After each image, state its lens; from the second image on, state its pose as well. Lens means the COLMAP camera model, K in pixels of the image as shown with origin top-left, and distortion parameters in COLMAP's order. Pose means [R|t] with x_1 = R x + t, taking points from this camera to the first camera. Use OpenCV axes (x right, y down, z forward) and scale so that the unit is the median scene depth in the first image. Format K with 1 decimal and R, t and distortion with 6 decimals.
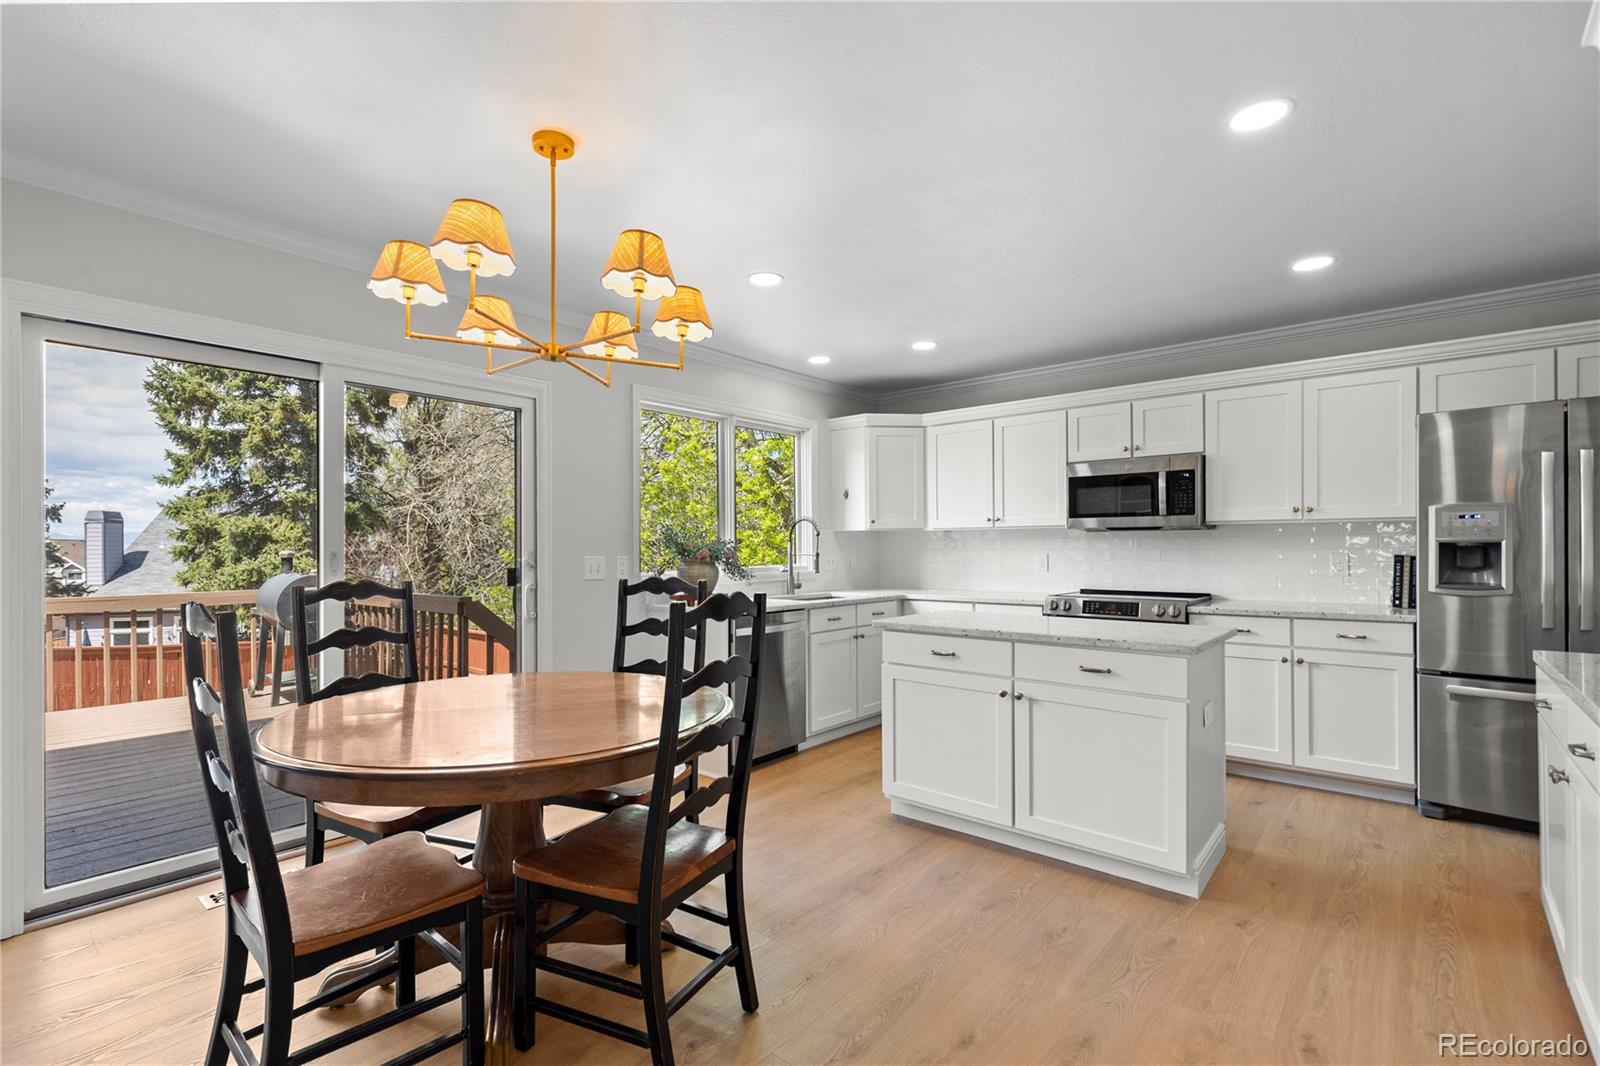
lens RADIAL K [[706.1, 0, 804.9], [0, 706.1, 547.2], [0, 0, 1]] dist [-0.001913, -0.000355]
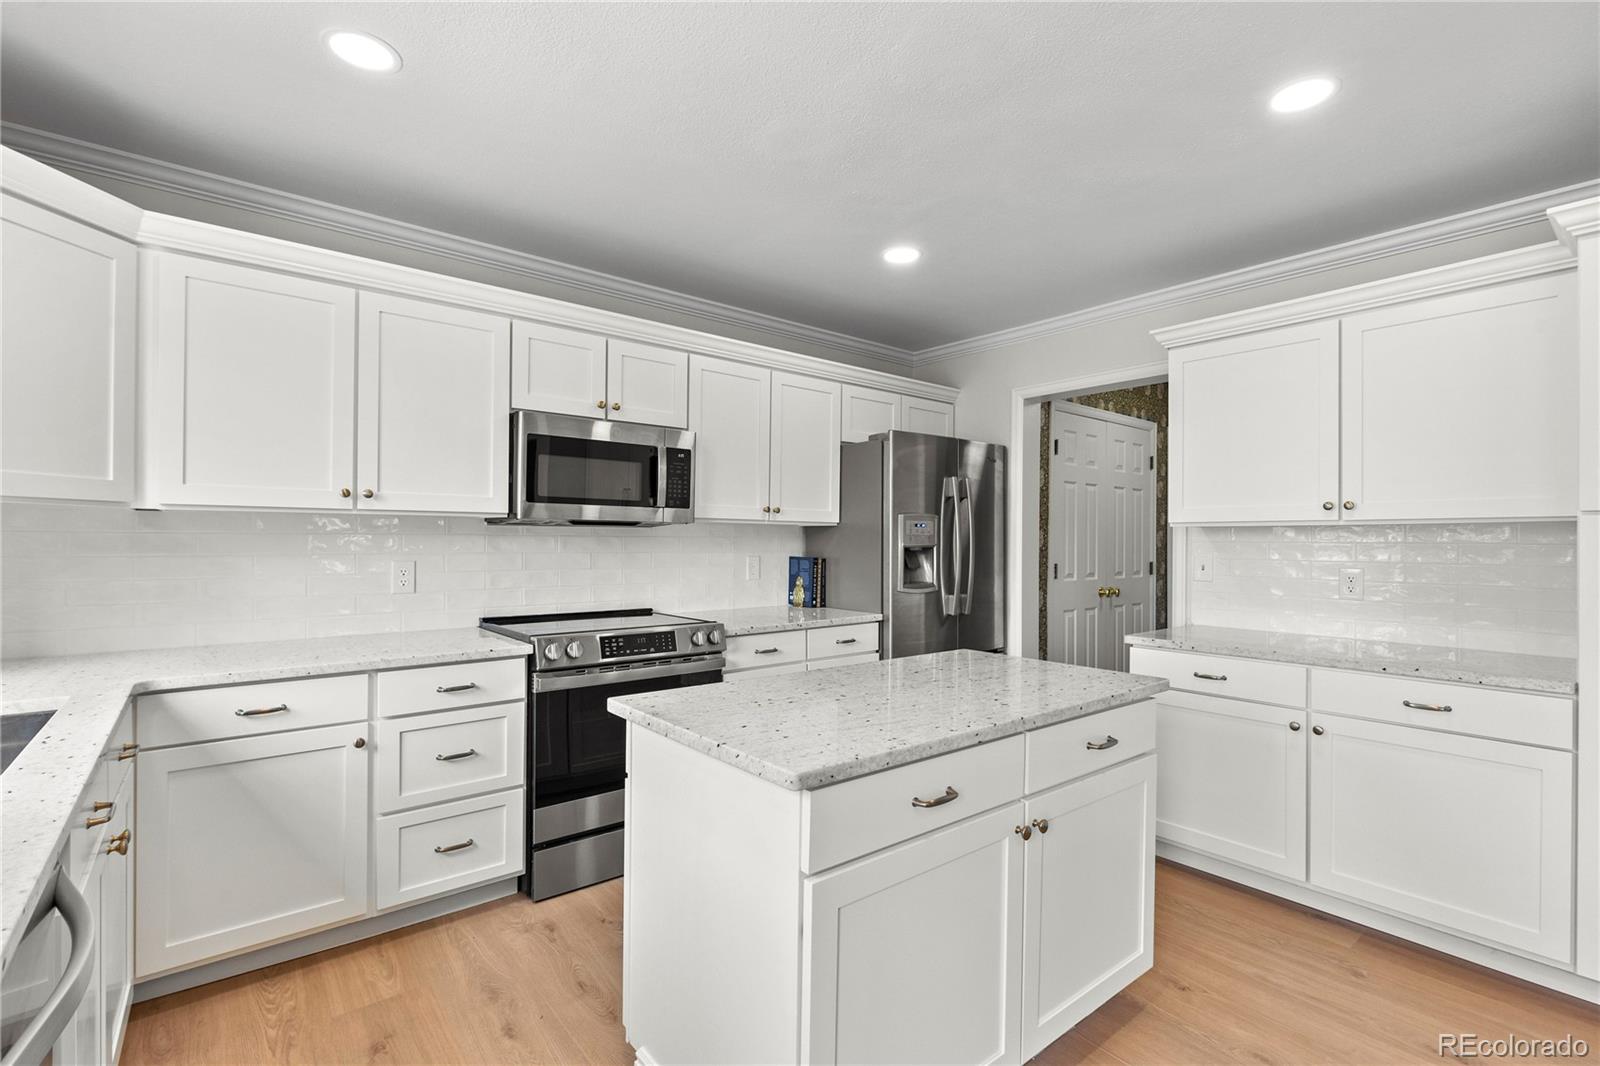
lens RADIAL K [[725.7, 0, 804.4], [0, 725.7, 539.2], [0, 0, 1]] dist [0.000976, -0.000036]
pose [[0.186349, 0.007511, 0.982455, -0.192549], [-0.008243, 0.999948, -0.006082, -0.008149], [-0.982449, -0.006965, 0.186401, 0.683284]]
